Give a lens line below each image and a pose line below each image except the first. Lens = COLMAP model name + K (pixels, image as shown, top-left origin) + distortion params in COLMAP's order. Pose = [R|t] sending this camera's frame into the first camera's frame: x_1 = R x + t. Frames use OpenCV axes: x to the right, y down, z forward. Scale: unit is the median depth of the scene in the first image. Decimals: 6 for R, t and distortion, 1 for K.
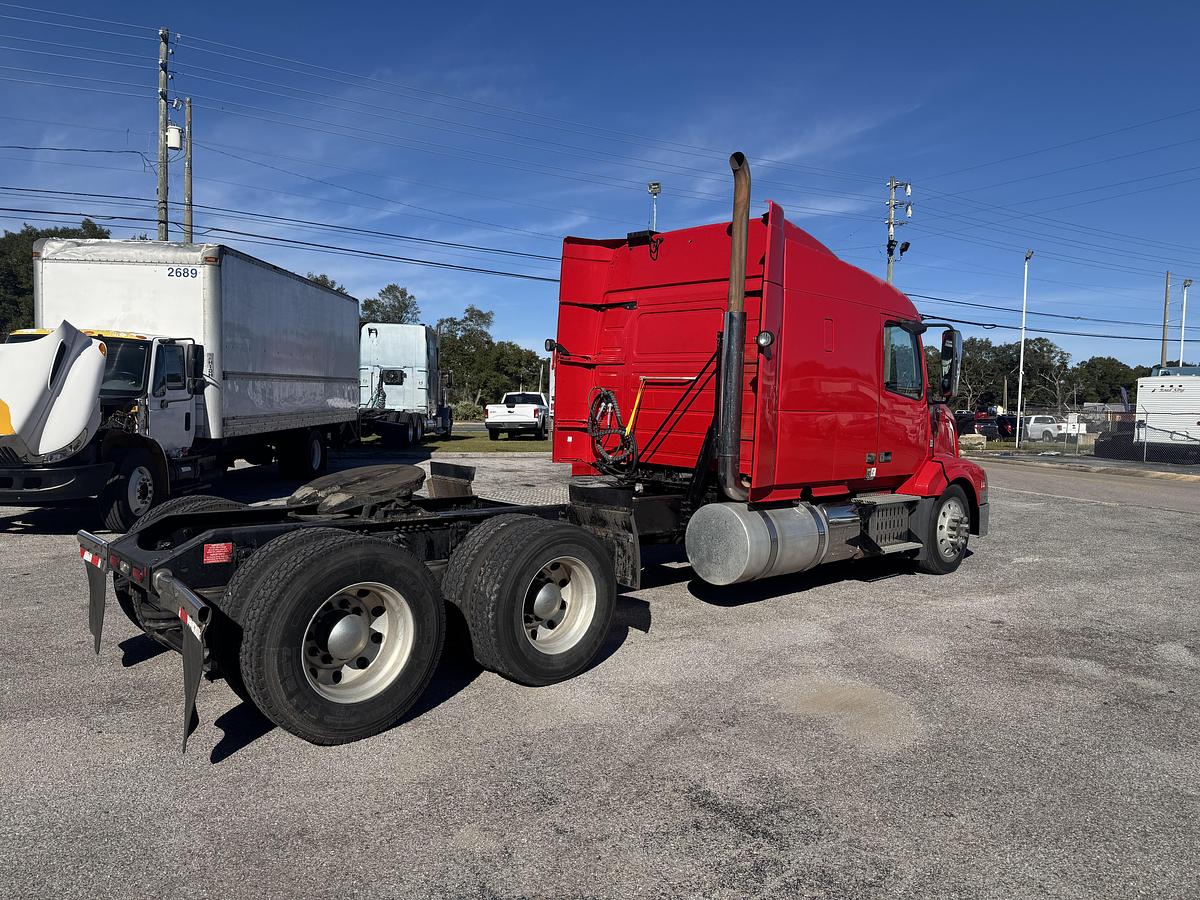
lens RADIAL K [[841.5, 0, 604.4], [0, 841.5, 453.1], [0, 0, 1]] dist [0.089167, -0.113870]
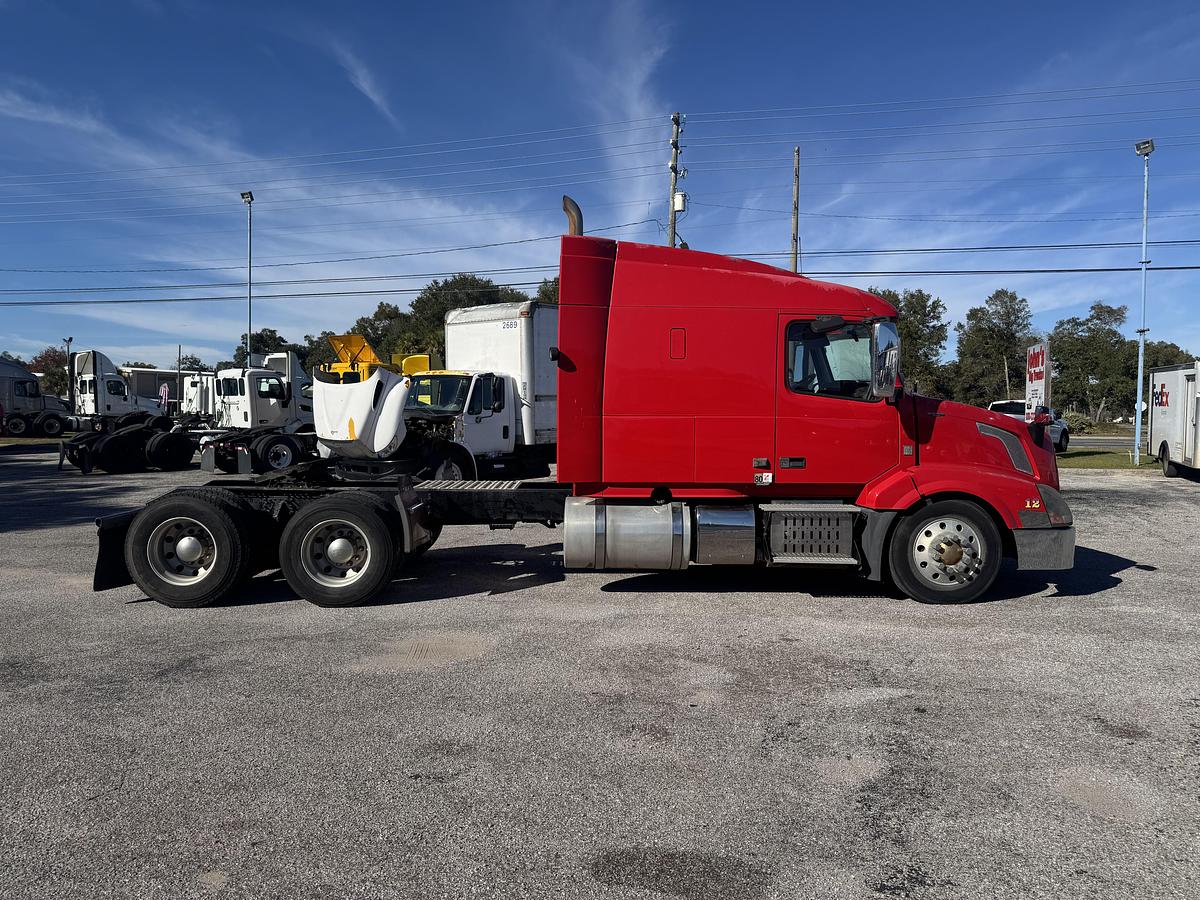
lens RADIAL K [[841.5, 0, 604.4], [0, 841.5, 453.1], [0, 0, 1]] dist [0.089167, -0.113870]
pose [[0.727131, 0.012349, -0.686388, 0.554721], [-0.024732, 0.999660, -0.008215, 0.004446], [0.686053, 0.022949, 0.727190, 0.110548]]
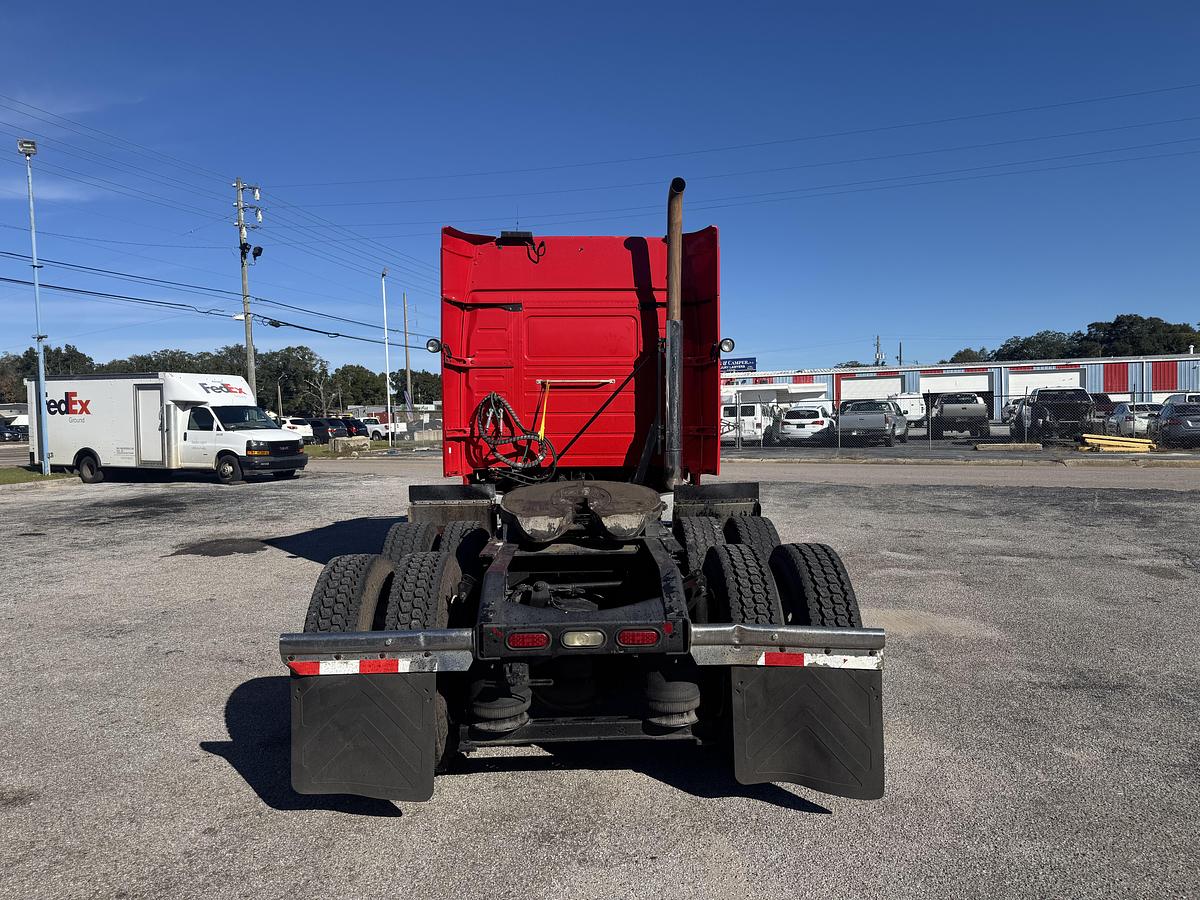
lens RADIAL K [[846.6, 0, 597.3], [0, 846.6, 448.2], [0, 0, 1]] dist [0.027105, -0.039600]
pose [[0.668178, -0.066209, 0.741050, -0.425393], [0.075868, 0.996904, 0.020660, -0.017774], [-0.740123, 0.042417, 0.671132, 0.191103]]
